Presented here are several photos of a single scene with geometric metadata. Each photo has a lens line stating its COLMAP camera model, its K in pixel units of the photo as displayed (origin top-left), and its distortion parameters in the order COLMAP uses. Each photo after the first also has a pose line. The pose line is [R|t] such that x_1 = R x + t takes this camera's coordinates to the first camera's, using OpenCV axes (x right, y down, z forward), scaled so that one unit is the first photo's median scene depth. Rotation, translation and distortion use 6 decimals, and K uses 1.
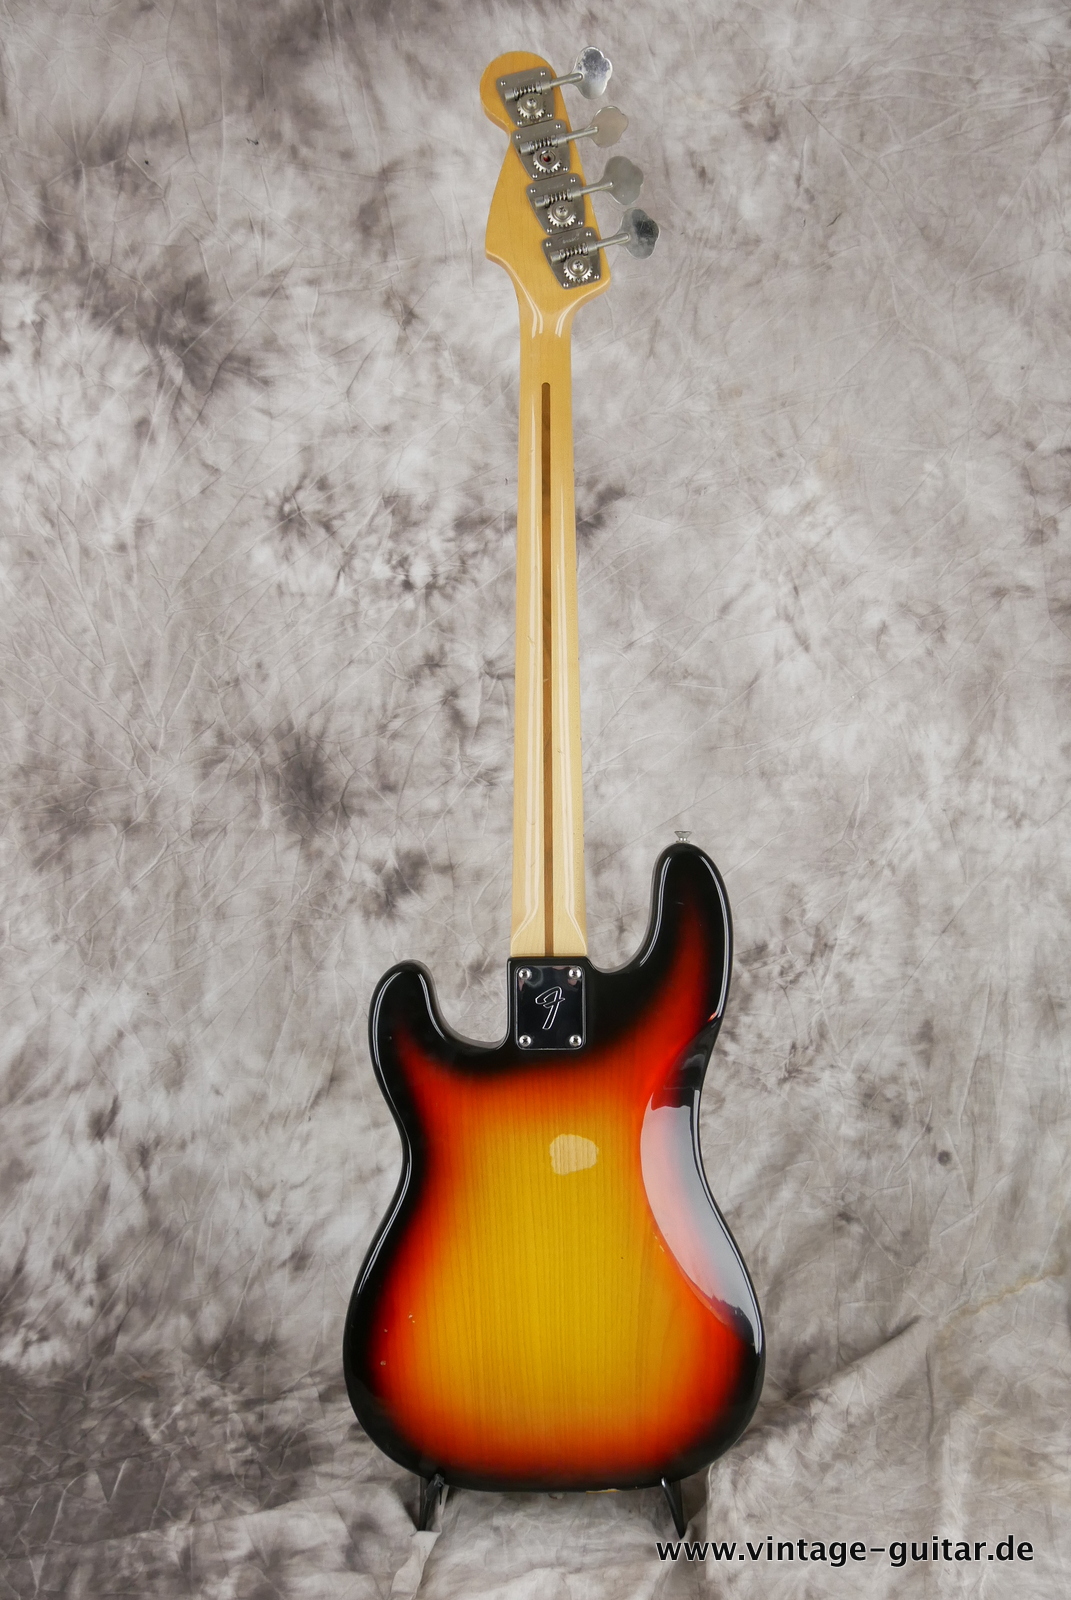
lens RADIAL K [[1325.4, 0, 538.6], [0, 1325.4, 789.4], [0, 0, 1]] dist [-0.068537, 0.033712]
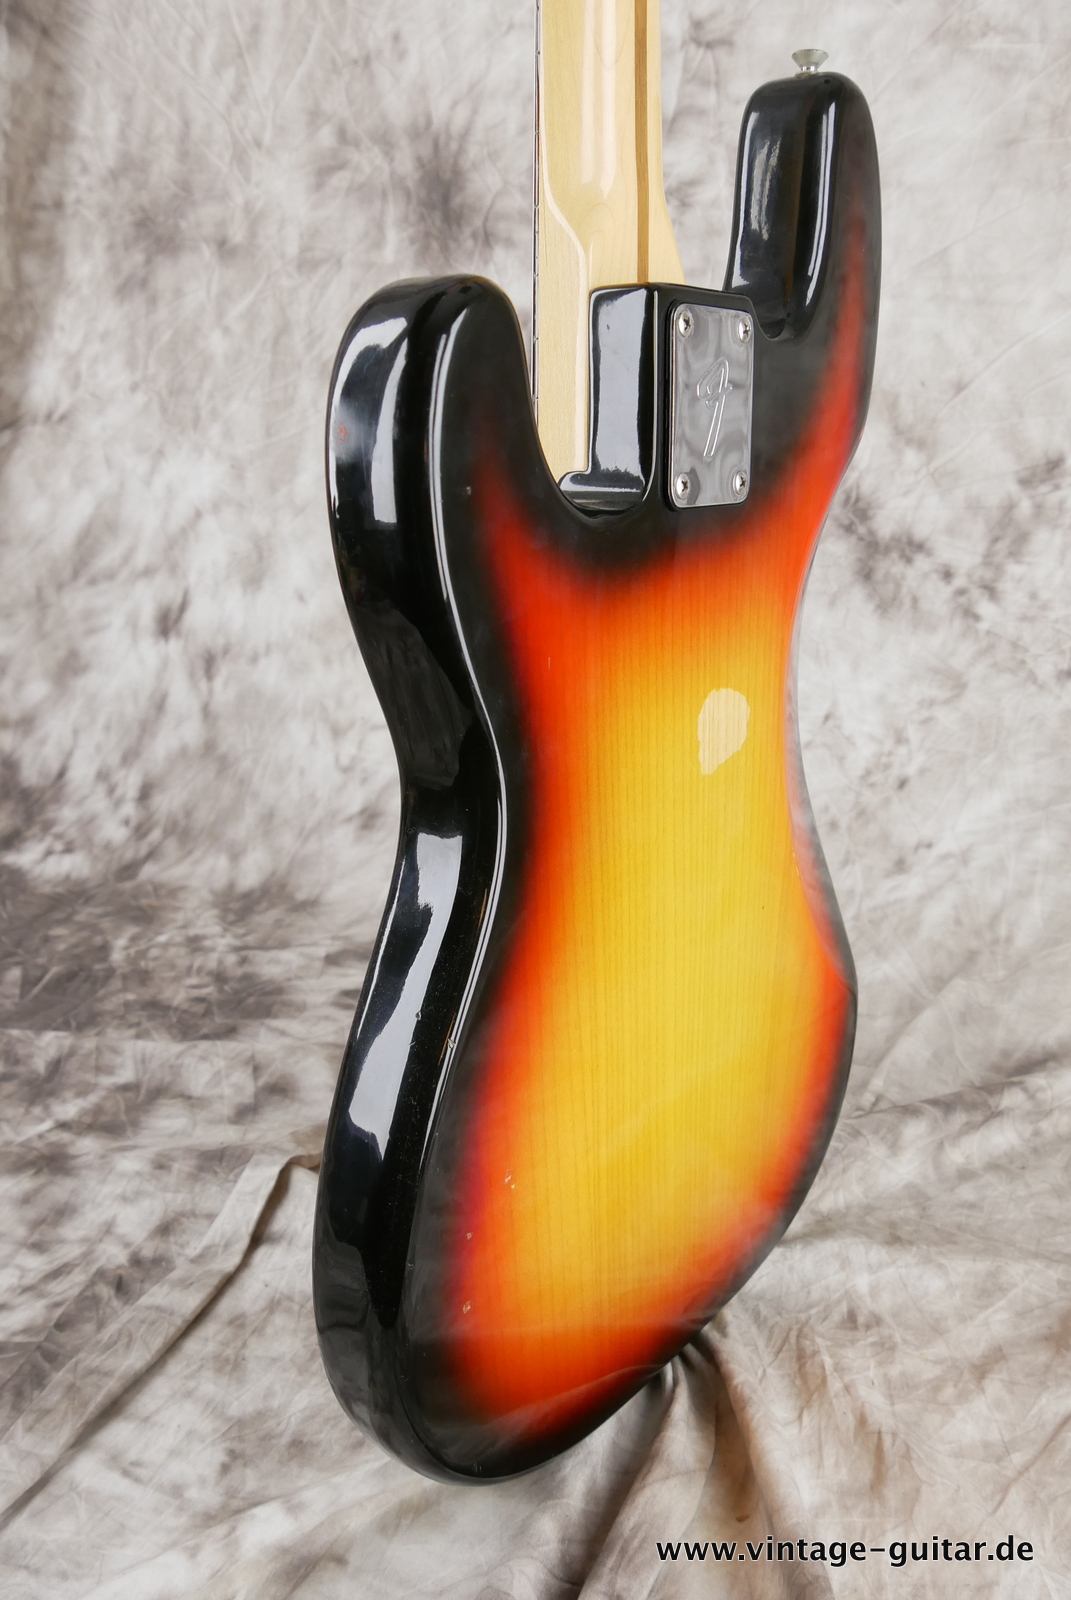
lens RADIAL K [[1325.4, 0, 531.4], [0, 1325.4, 795.4], [0, 0, 1]] dist [-0.068537, 0.033712]
pose [[0.934029, 0.138671, -0.329180, 0.166357], [-0.097445, 0.985532, 0.138674, 0.223895], [0.343648, -0.097449, 0.934029, 0.290136]]
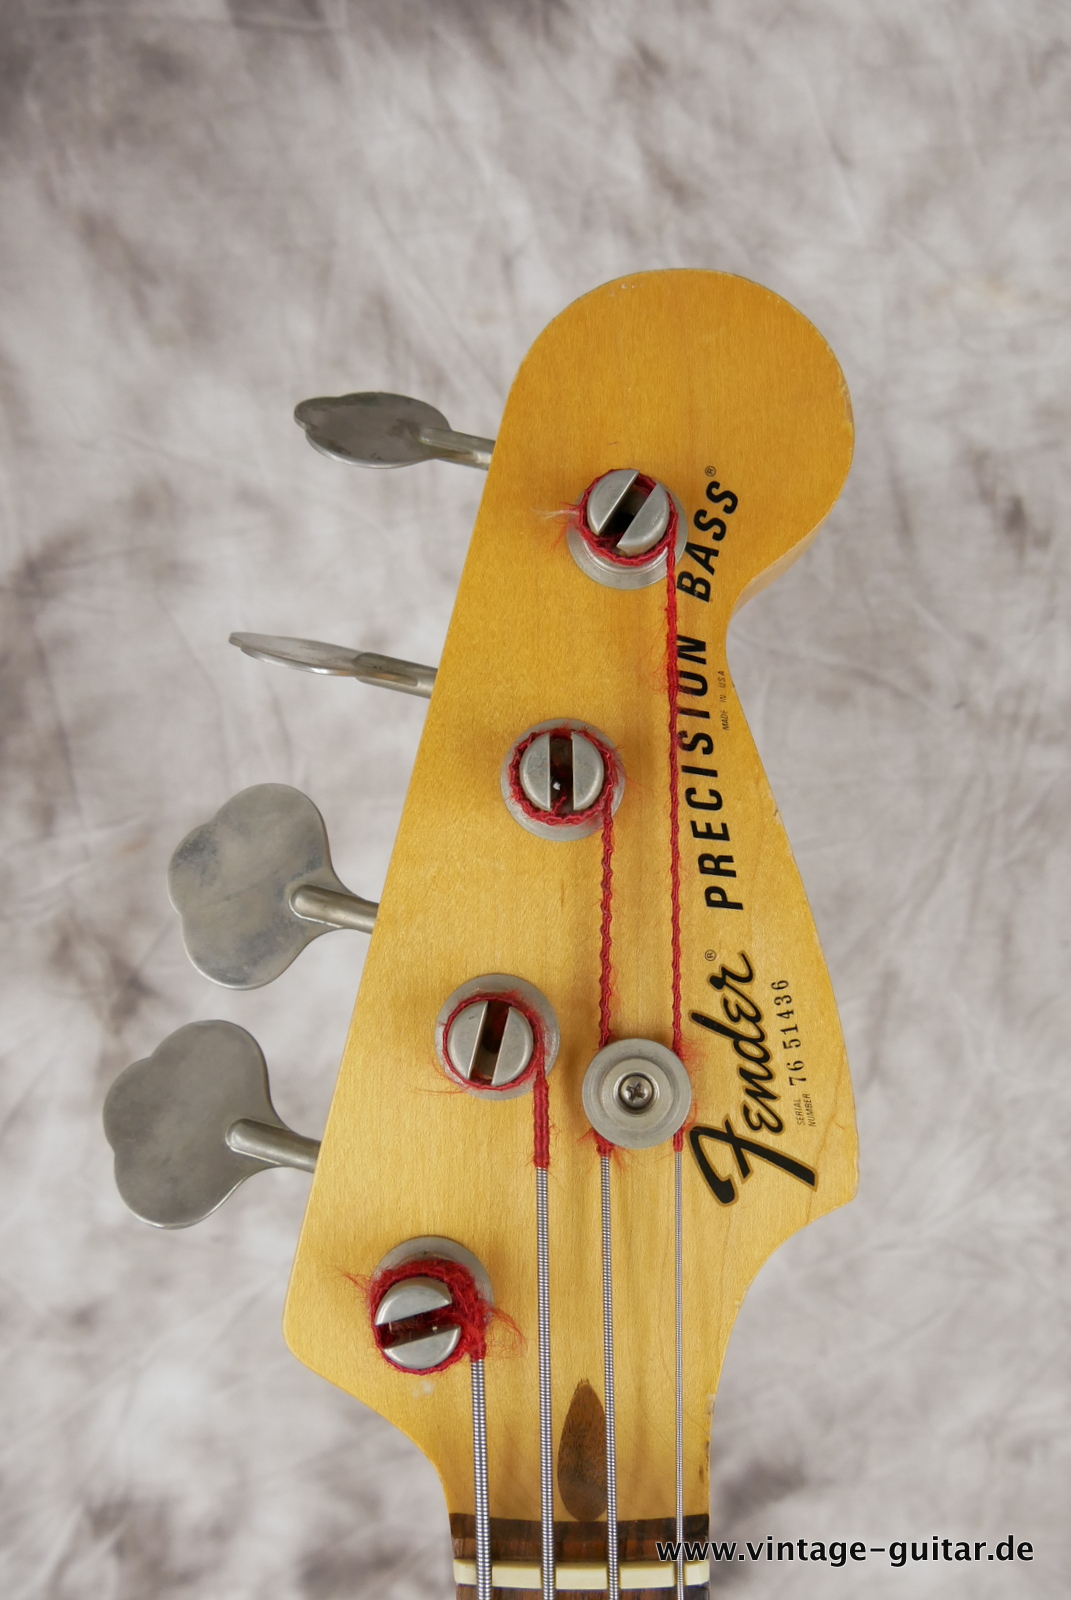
lens RADIAL K [[1325.4, 0, 535.1], [0, 1325.4, 772.7], [0, 0, 1]] dist [-0.068537, 0.033712]
pose [[0.997390, -0.040251, -0.059947, 0.024804], [0.036112, 0.996991, -0.068588, -0.381748], [0.062527, 0.066244, 0.995842, 0.660363]]
